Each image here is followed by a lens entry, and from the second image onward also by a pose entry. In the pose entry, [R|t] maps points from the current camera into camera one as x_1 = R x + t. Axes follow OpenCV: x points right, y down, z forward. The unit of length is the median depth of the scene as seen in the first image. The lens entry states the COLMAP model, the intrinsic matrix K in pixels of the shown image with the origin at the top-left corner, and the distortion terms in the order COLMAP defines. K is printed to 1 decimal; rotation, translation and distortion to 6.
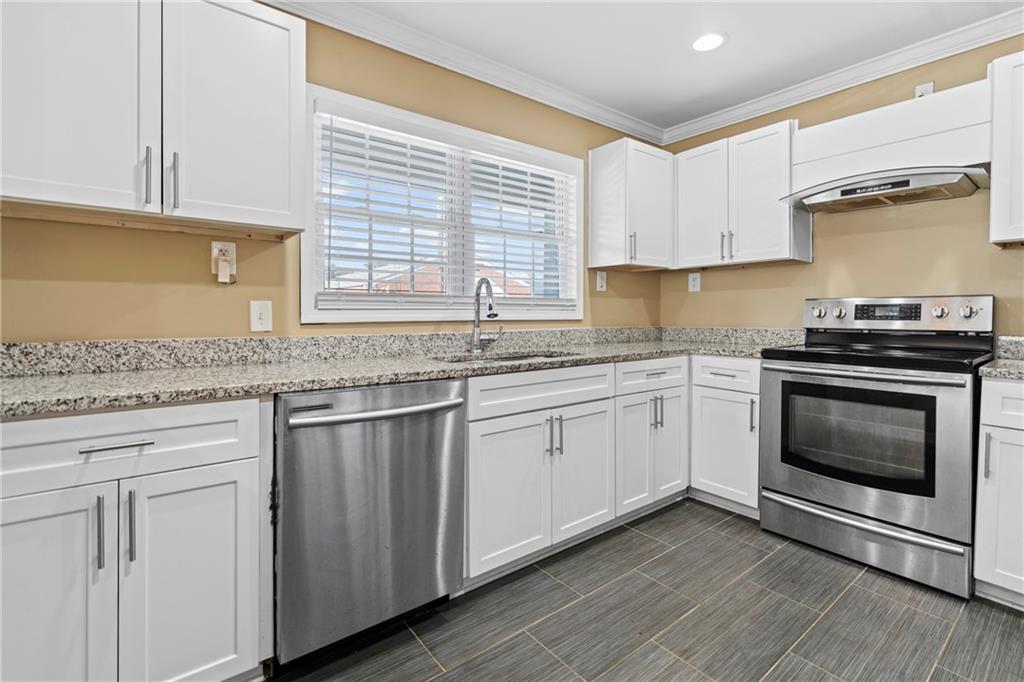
lens RADIAL K [[466.2, 0, 513.1], [0, 466.2, 313.5], [0, 0, 1]] dist [0.000707, 0.007759]
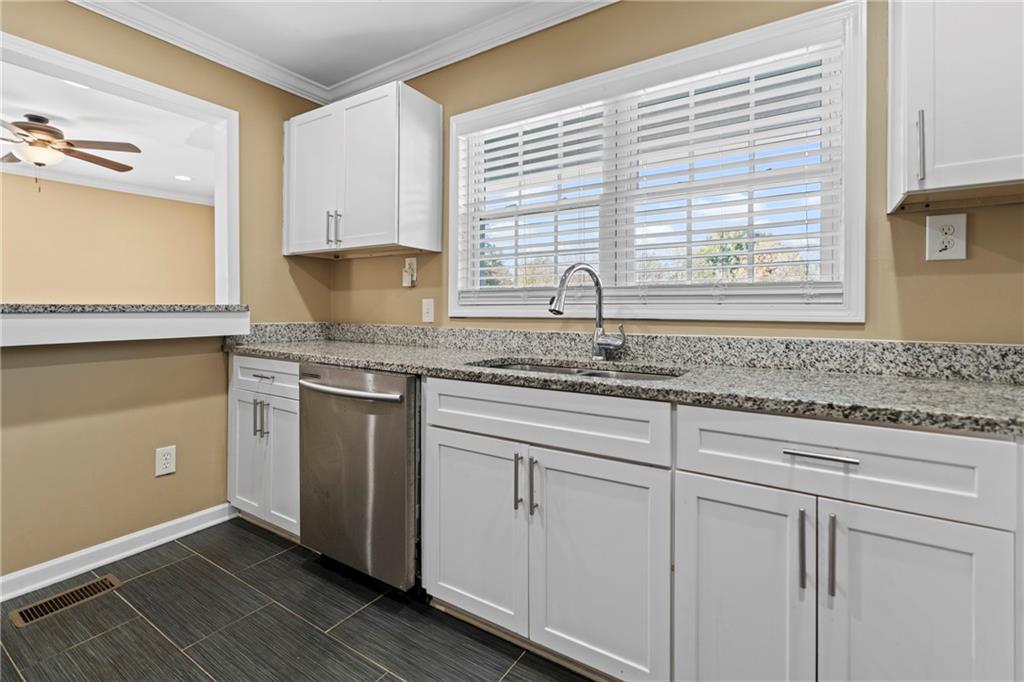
lens RADIAL K [[466.2, 0, 513.1], [0, 466.2, 313.5], [0, 0, 1]] dist [0.000707, 0.007759]
pose [[0.333629, 0.008972, -0.942662, 0.733319], [-0.004622, 0.999958, 0.007881, 0.001999], [0.942693, 0.001727, 0.333656, 0.743748]]
